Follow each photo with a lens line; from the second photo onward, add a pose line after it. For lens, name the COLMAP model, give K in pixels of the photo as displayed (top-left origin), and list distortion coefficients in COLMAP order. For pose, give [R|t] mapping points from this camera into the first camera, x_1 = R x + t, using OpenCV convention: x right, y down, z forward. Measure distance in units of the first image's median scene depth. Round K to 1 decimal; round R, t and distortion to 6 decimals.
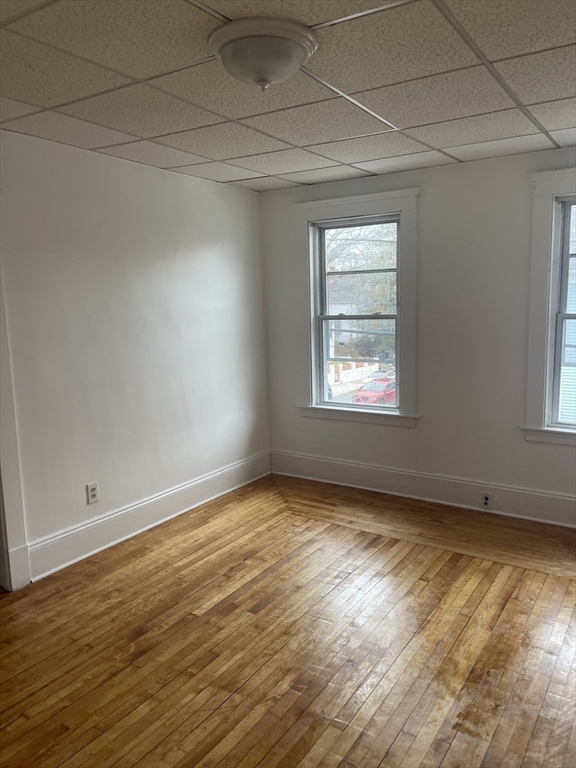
lens RADIAL K [[575.8, 0, 286.1], [0, 575.8, 383.7], [0, 0, 1]] dist [0.072830, -0.099871]
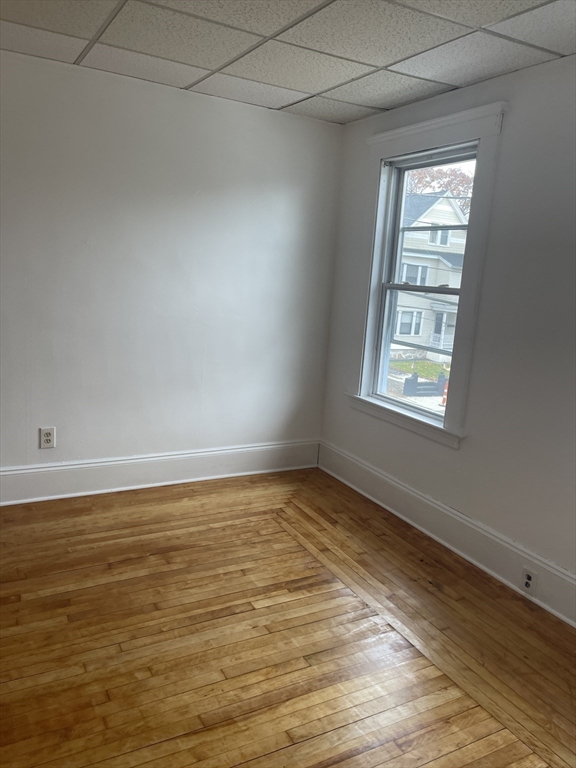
lens RADIAL K [[575.8, 0, 286.6], [0, 575.8, 379.5], [0, 0, 1]] dist [0.072830, -0.099871]
pose [[0.880787, 0.169844, -0.442004, 0.408177], [-0.155637, 0.985435, 0.068523, -0.030699], [0.447204, 0.008438, 0.894392, 0.322394]]
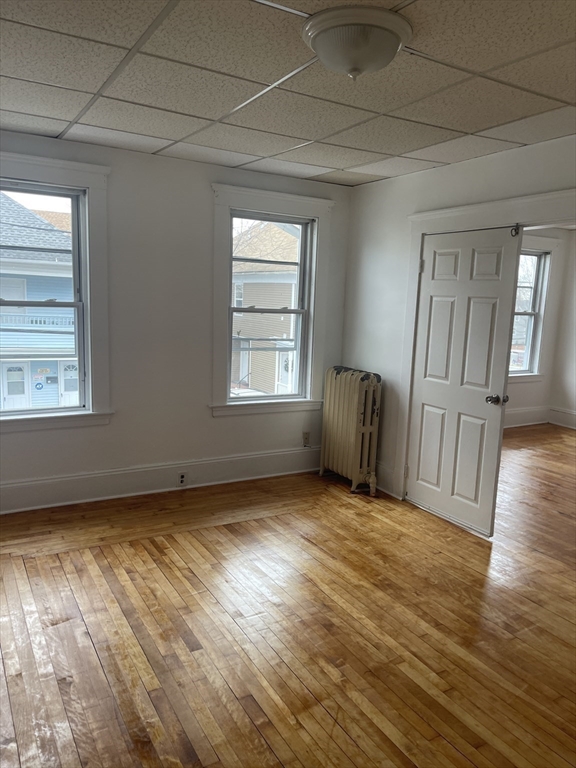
lens RADIAL K [[575.8, 0, 287.5], [0, 575.8, 385.1], [0, 0, 1]] dist [0.072830, -0.099871]
pose [[0.449901, -0.097887, 0.887697, -0.577903], [0.078854, 0.994447, 0.069694, -0.036005], [-0.889590, 0.038643, 0.455122, 0.377295]]
